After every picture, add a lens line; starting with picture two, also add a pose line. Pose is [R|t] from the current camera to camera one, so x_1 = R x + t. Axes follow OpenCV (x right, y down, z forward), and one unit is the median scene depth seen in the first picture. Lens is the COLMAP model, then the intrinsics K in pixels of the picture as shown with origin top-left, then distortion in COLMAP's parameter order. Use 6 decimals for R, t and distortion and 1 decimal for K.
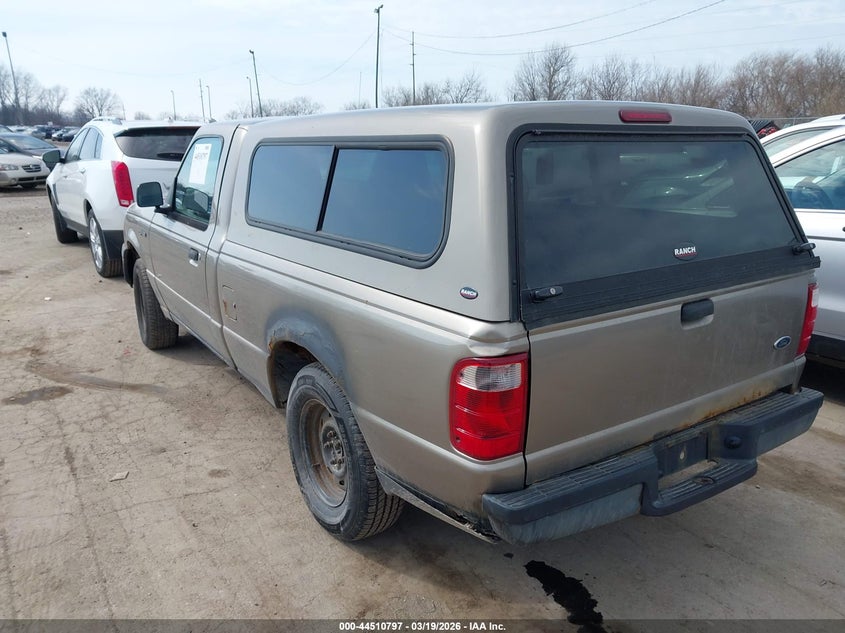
lens RADIAL K [[734.4, 0, 422.7], [0, 734.4, 355.6], [0, 0, 1]] dist [-0.106438, -0.001590]
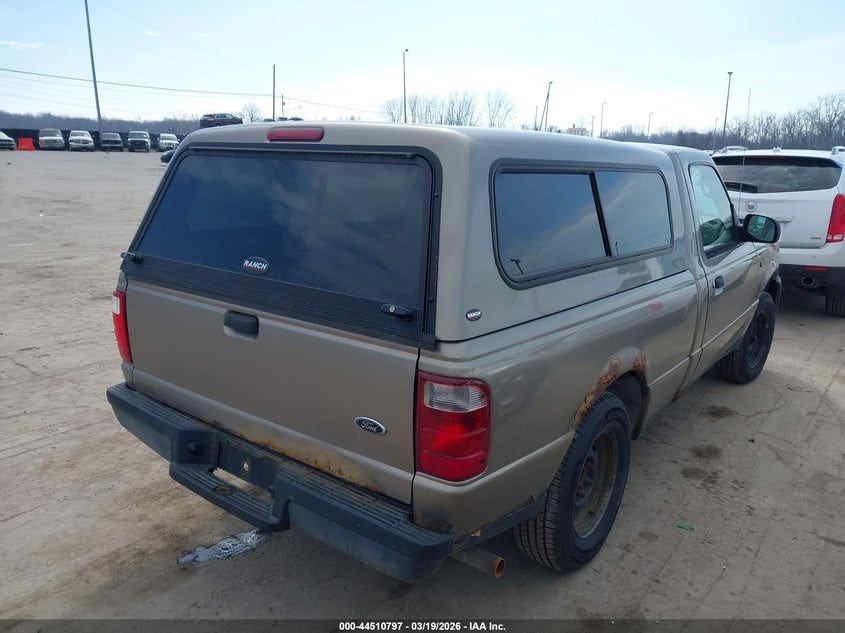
lens RADIAL K [[666.1, 0, 422.5], [0, 666.1, 316.5], [0, 0, 1]] dist [0.007842, -0.000150]
pose [[0.284229, 0.229362, -0.930917, 1.251758], [-0.302144, 0.942916, 0.140067, -0.264203], [0.909903, 0.241460, 0.337304, 0.864391]]
